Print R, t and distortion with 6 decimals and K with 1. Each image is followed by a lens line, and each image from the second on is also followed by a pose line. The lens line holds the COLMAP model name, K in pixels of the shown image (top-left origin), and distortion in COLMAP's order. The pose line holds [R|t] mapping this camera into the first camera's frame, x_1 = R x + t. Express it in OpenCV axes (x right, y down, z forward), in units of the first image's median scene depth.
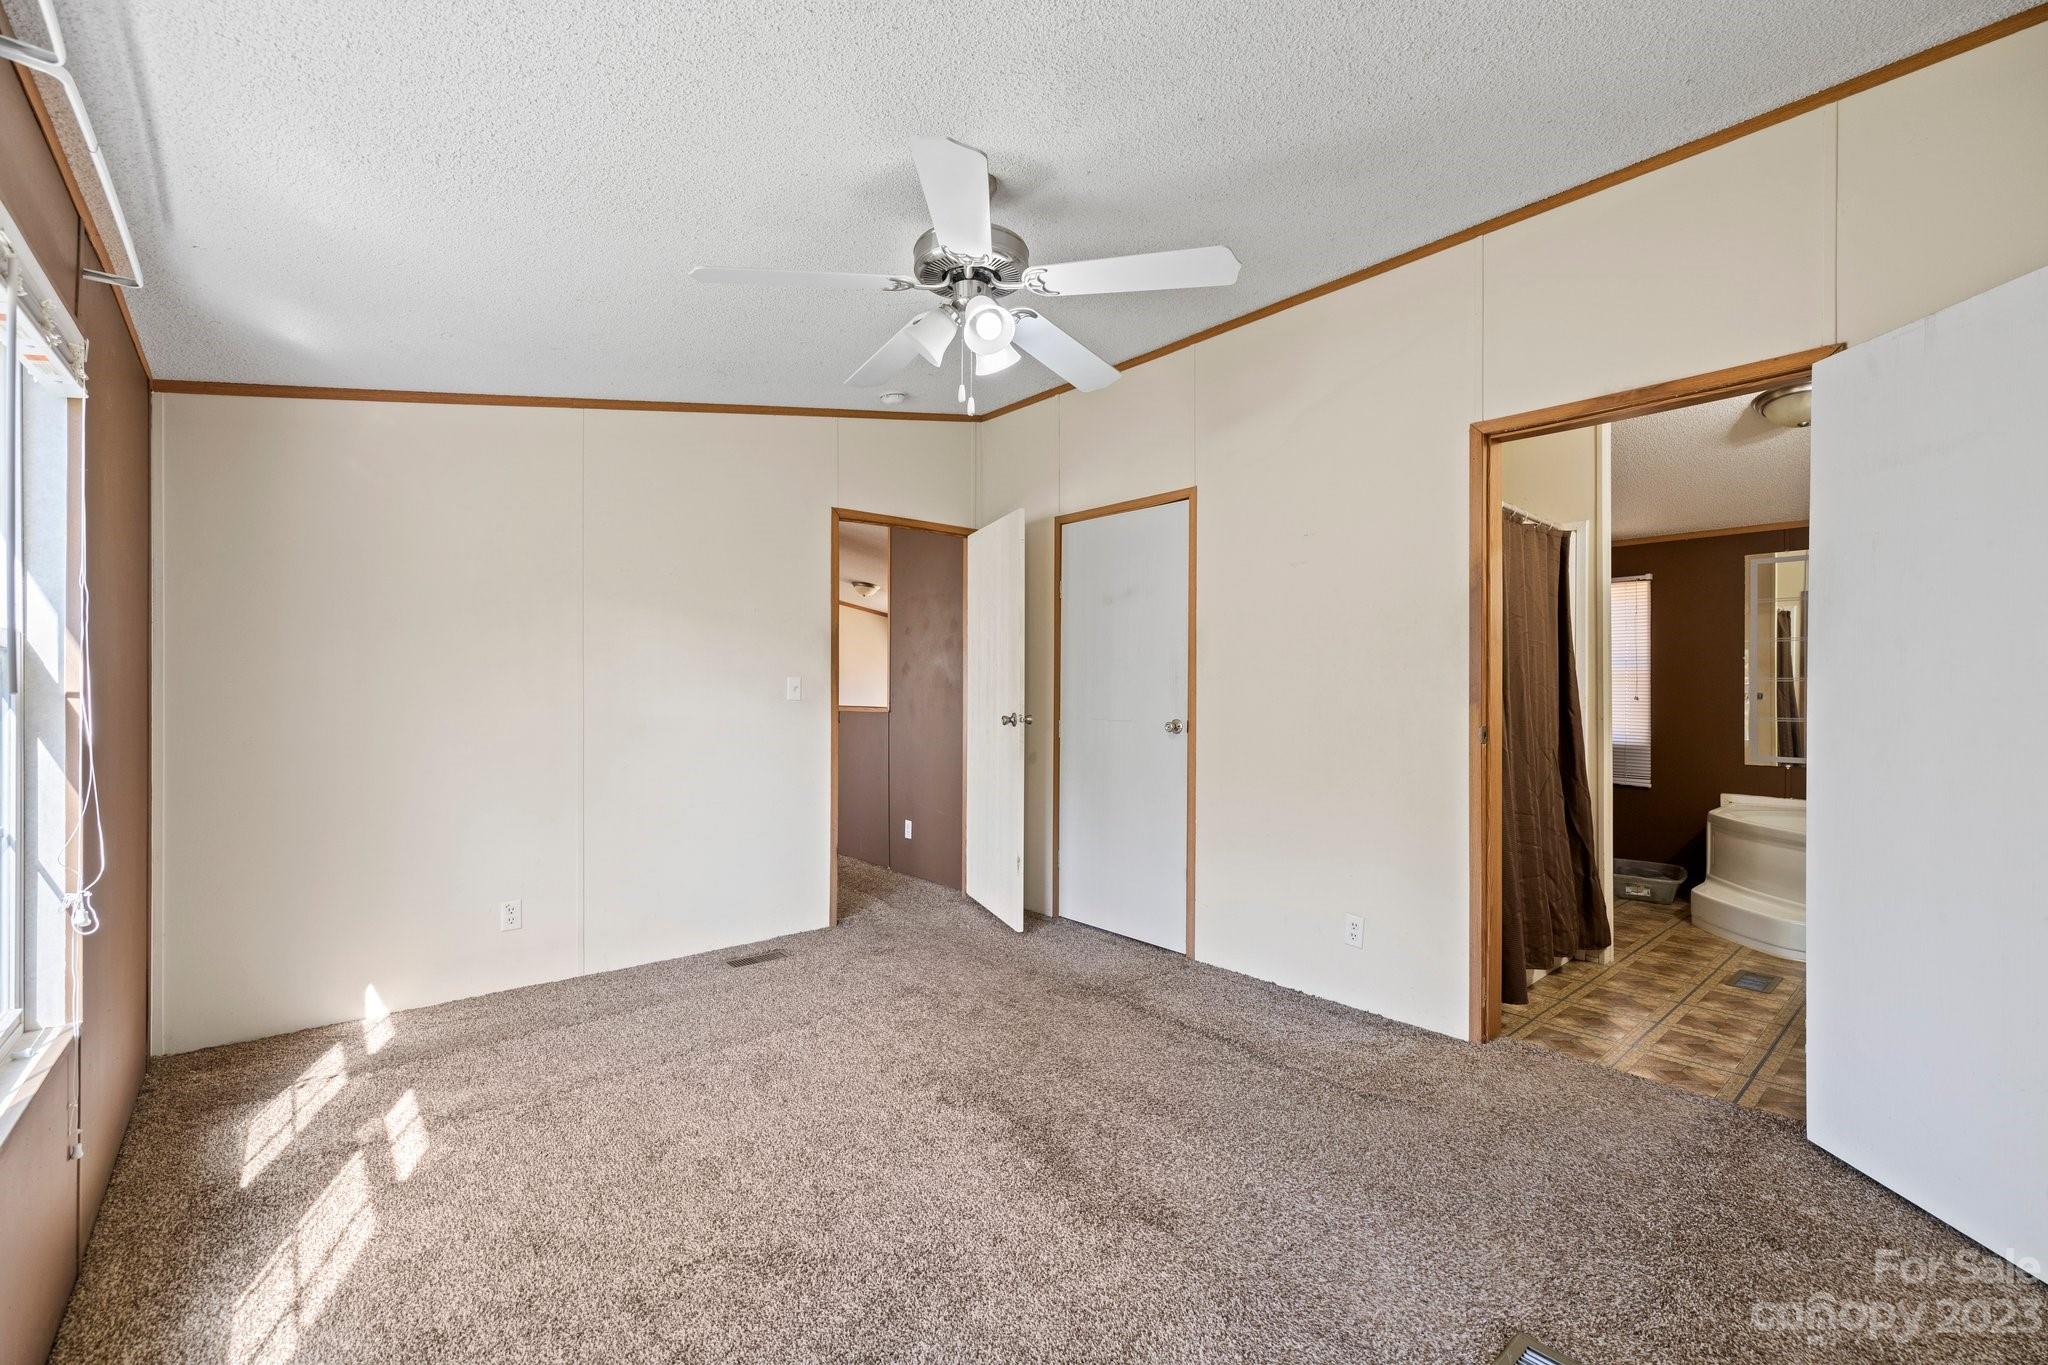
lens RADIAL K [[886.4, 0, 1018.2], [0, 886.4, 673.8], [0, 0, 1]] dist [0.003885, 0.000708]
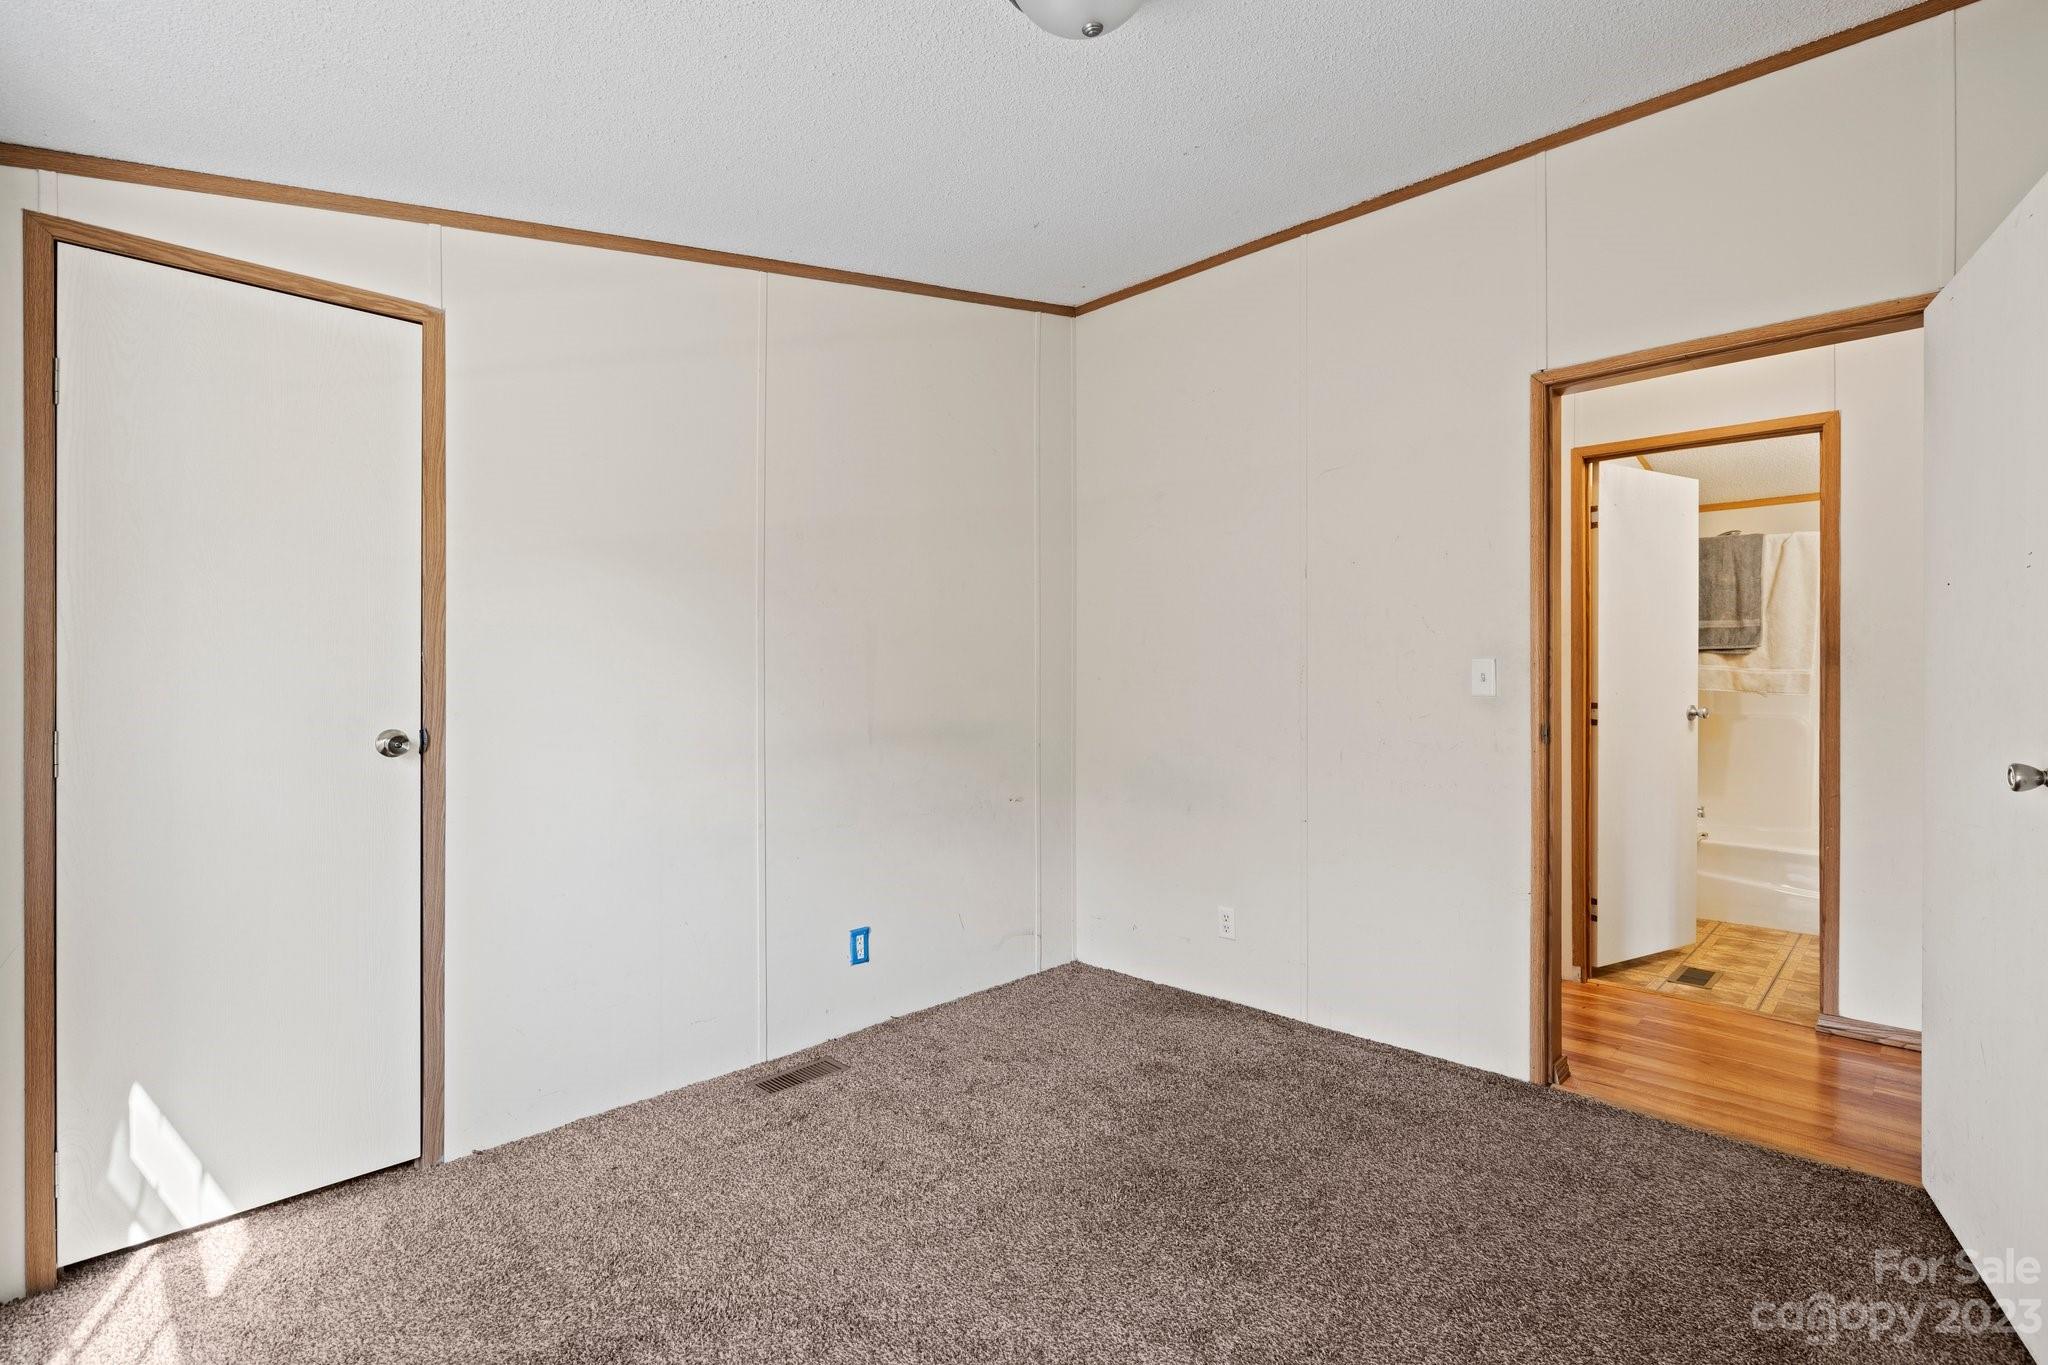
lens RADIAL K [[963.3, 0, 1024.4], [0, 963.3, 700.9], [0, 0, 1]] dist [-0.003173, -0.000433]
pose [[0.993232, -0.013052, 0.115408, -0.095412], [0.009027, 0.999335, 0.035336, 0.001592], [-0.115793, -0.034056, 0.992689, 0.114656]]
